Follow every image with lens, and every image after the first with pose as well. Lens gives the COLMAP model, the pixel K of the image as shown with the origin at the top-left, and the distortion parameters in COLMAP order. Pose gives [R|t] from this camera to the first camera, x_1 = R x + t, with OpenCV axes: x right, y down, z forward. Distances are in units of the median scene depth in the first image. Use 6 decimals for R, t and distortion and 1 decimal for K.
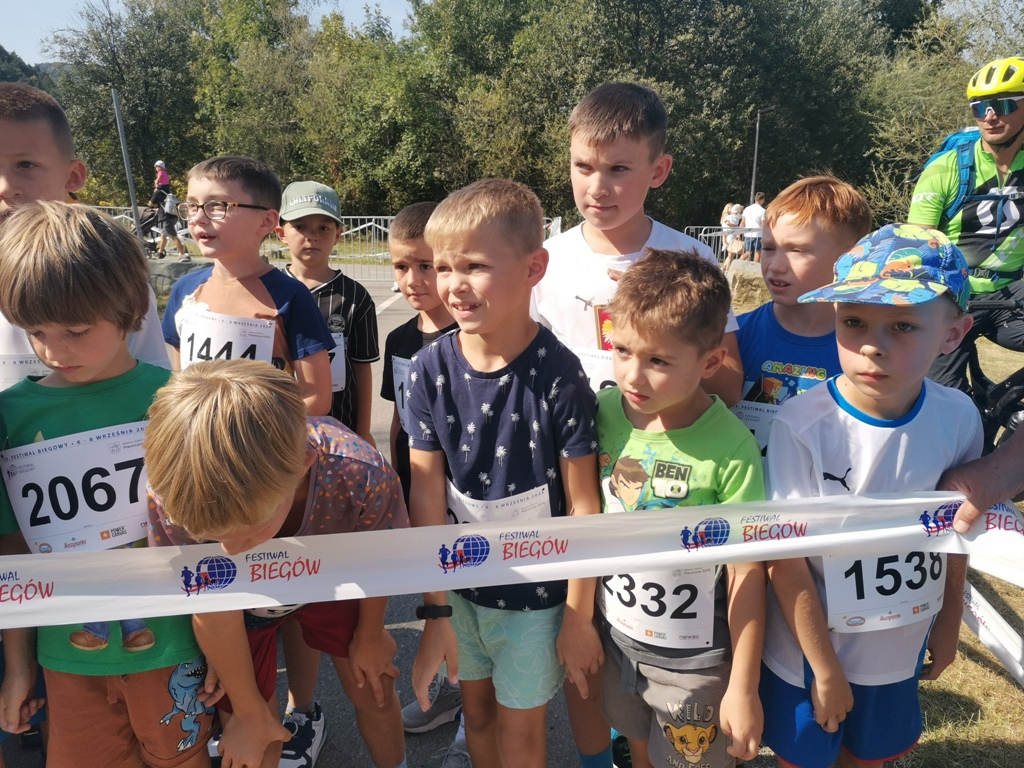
lens RADIAL K [[848.6, 0, 516.7], [0, 848.6, 383.3], [0, 0, 1]] dist [0.109267, -0.151823]
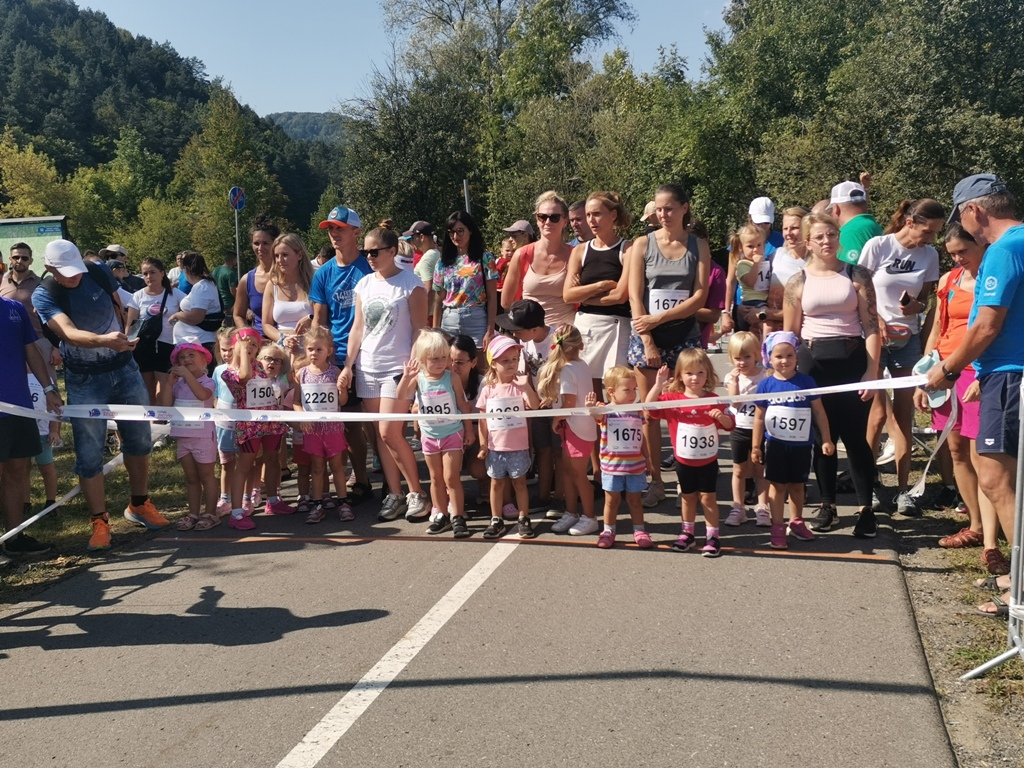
lens RADIAL K [[1130.4, 0, 516.8], [0, 1130.4, 360.3], [0, 0, 1]] dist [0.063644, 0.028518]
pose [[0.962293, -0.002701, -0.272001, 0.005940], [-0.029876, 0.992852, -0.115554, 0.031243], [0.270369, 0.119323, 0.955334, -0.164049]]
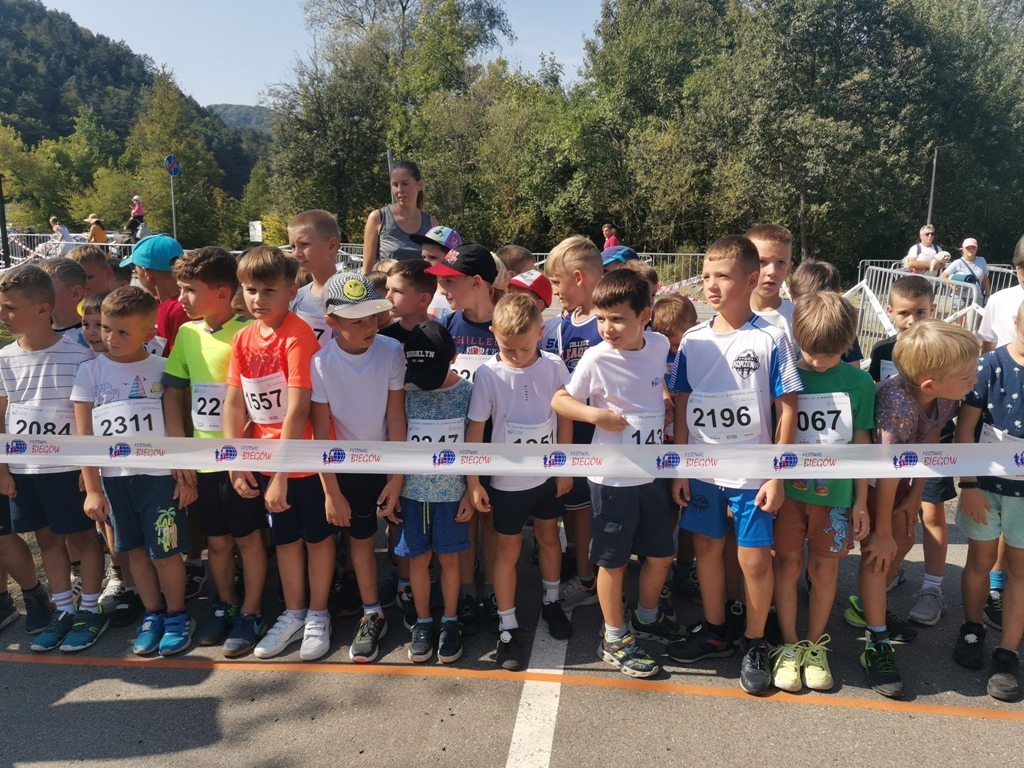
lens RADIAL K [[845.0, 0, 516.5], [0, 845.0, 386.6], [0, 0, 1]] dist [0.101241, -0.146077]
pose [[0.988599, 0.027881, -0.147971, -0.043258], [-0.032342, 0.999089, -0.027827, 0.008134], [0.147061, 0.032296, 0.988600, -0.055477]]
